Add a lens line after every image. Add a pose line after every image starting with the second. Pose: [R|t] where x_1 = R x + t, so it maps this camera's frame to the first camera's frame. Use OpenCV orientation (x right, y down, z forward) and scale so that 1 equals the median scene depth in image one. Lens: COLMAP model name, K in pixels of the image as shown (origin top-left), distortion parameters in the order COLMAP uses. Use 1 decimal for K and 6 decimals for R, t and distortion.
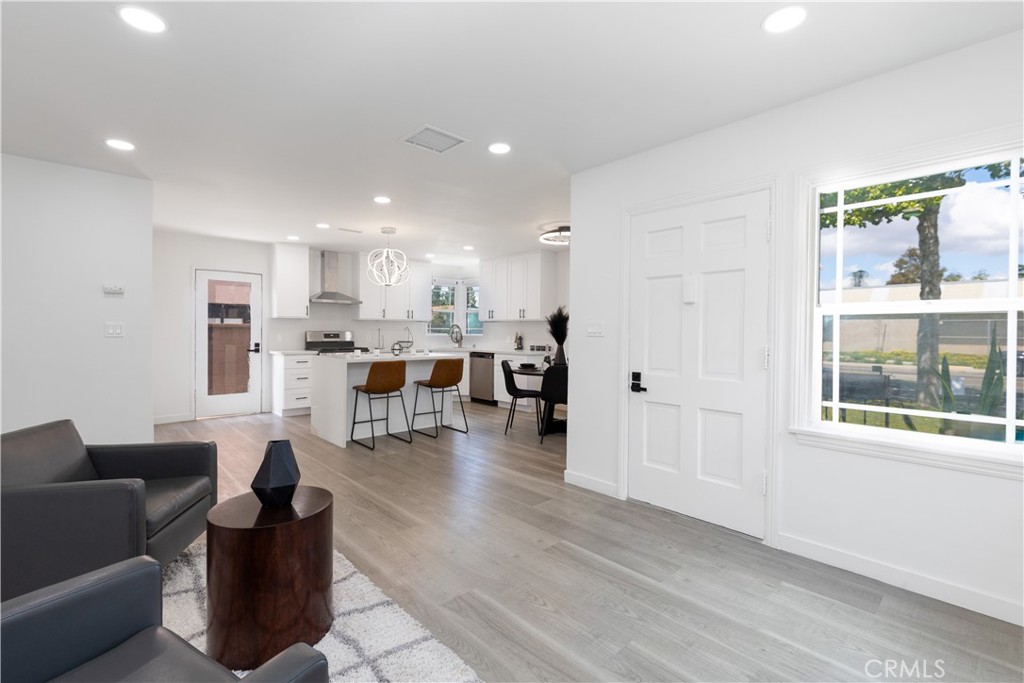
lens RADIAL K [[470.6, 0, 512.0], [0, 470.6, 341.5], [0, 0, 1]] dist [0.001952, 0.000091]
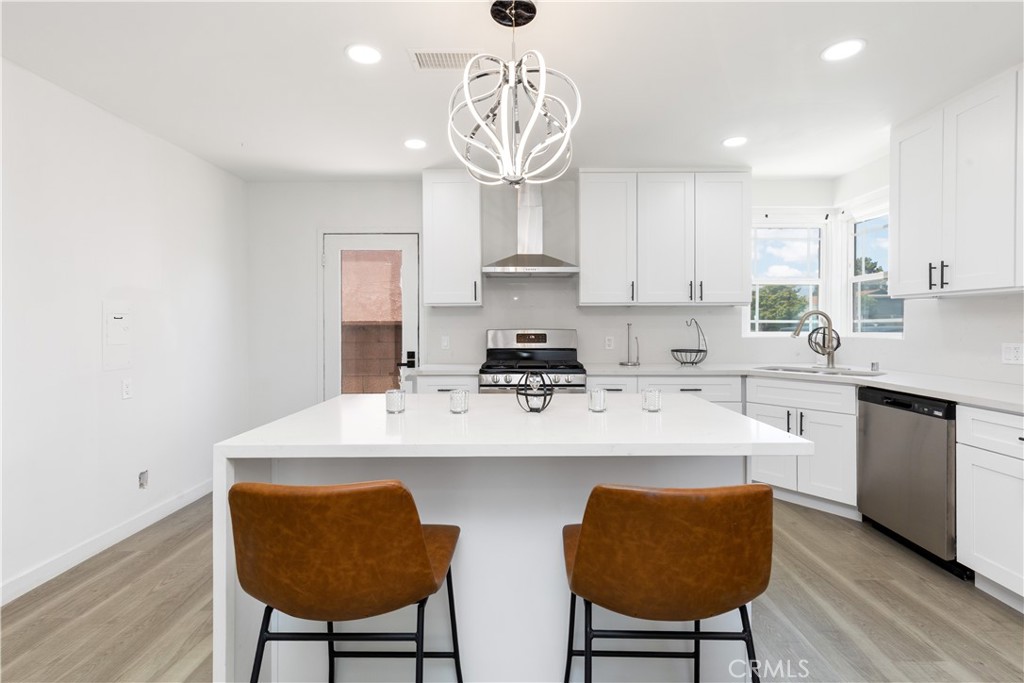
lens RADIAL K [[466.9, 0, 523.1], [0, 466.9, 328.5], [0, 0, 1]] dist [0.001184, 0.000046]
pose [[0.741815, -0.005843, -0.670579, -0.043247], [-0.006963, 0.999841, -0.016415, -0.014536], [0.670569, 0.016846, 0.741656, 0.614265]]
